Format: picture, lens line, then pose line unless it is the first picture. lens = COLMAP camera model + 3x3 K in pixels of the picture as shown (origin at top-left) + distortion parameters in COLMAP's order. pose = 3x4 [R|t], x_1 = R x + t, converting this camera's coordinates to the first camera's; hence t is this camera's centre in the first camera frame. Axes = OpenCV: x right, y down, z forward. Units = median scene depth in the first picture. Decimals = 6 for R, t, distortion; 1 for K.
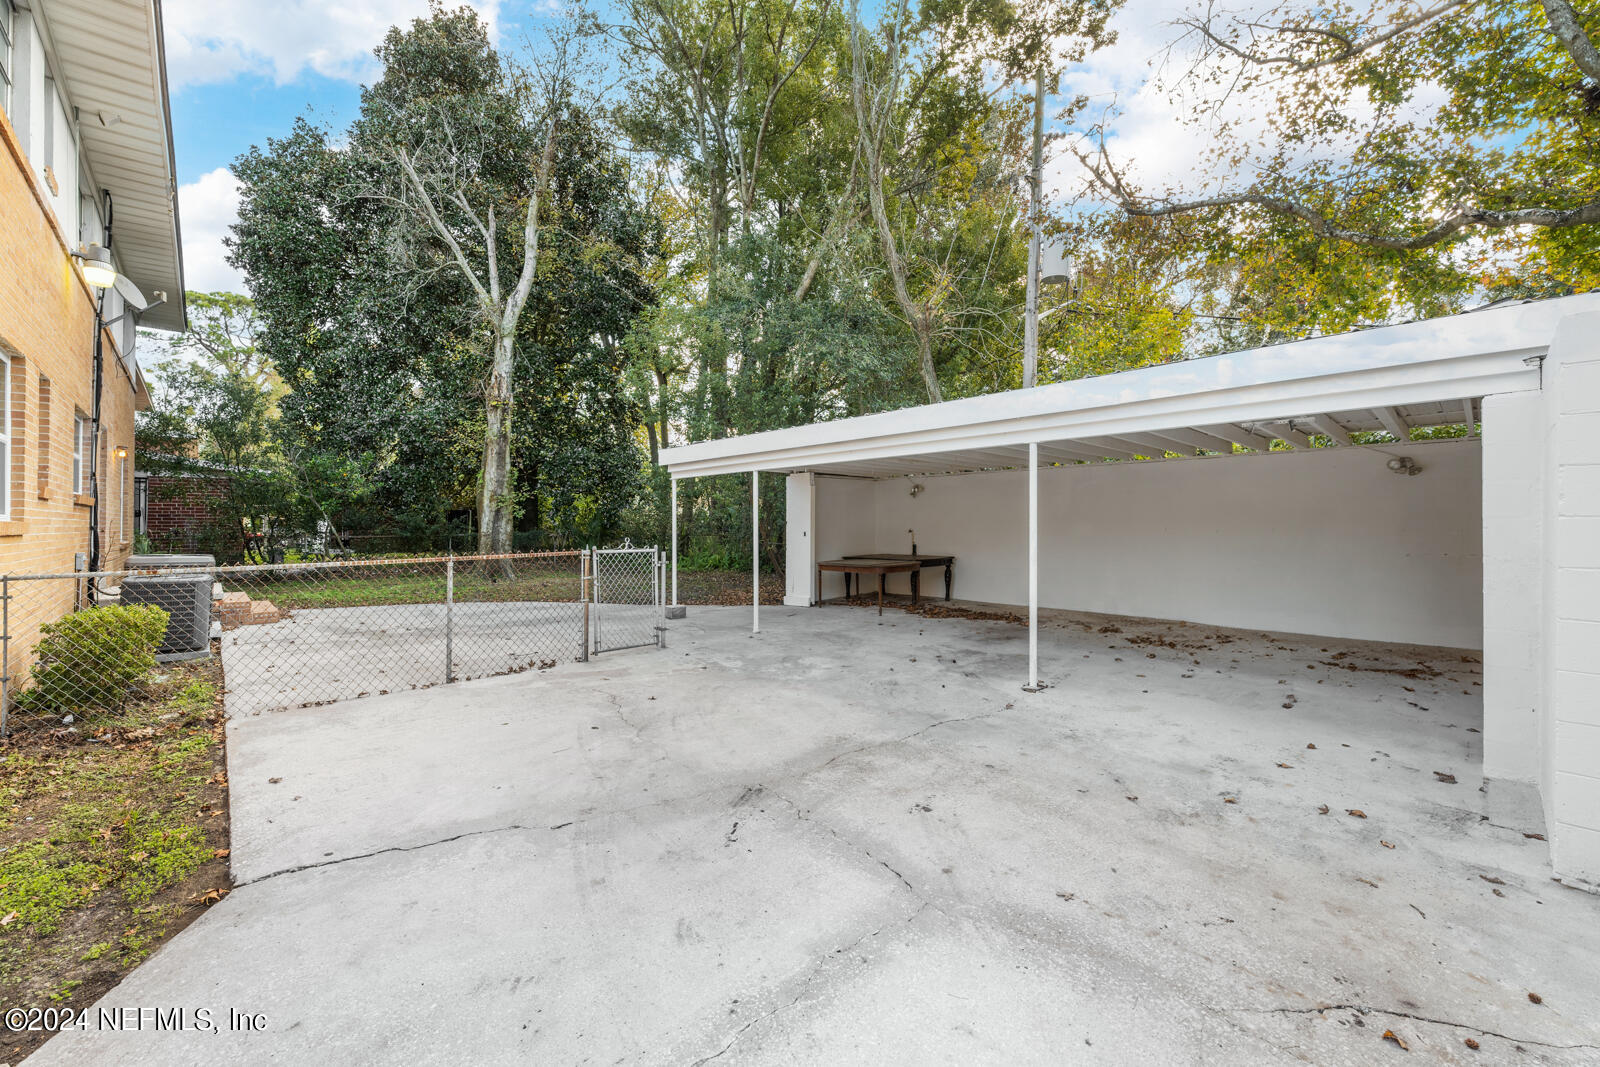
lens RADIAL K [[653.3, 0, 800.0], [0, 653.3, 533.5], [0, 0, 1]] dist [-0.000160, -0.000024]
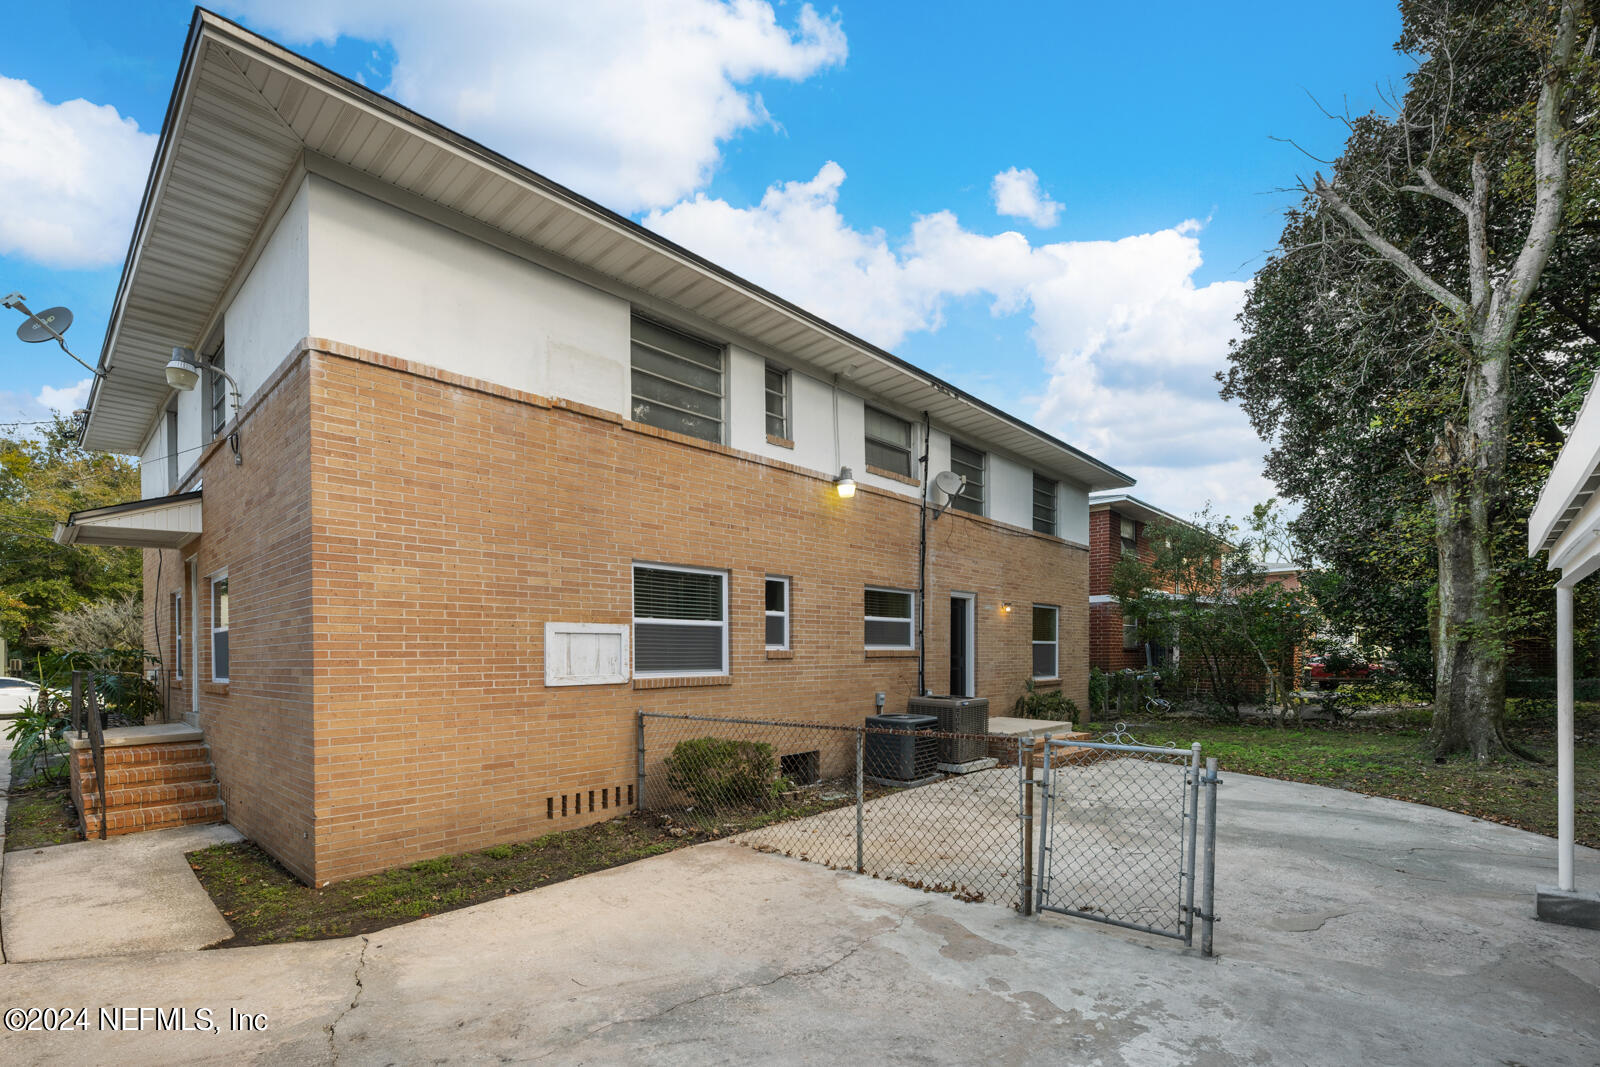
lens RADIAL K [[690.5, 0, 801.6], [0, 690.5, 651.4], [0, 0, 1]] dist [-0.001716, -0.000247]
pose [[0.069951, 0.002541, -0.997547, 0.195458], [-0.012739, 0.999917, 0.001654, -0.034242], [0.997469, 0.012592, 0.069977, 0.452555]]
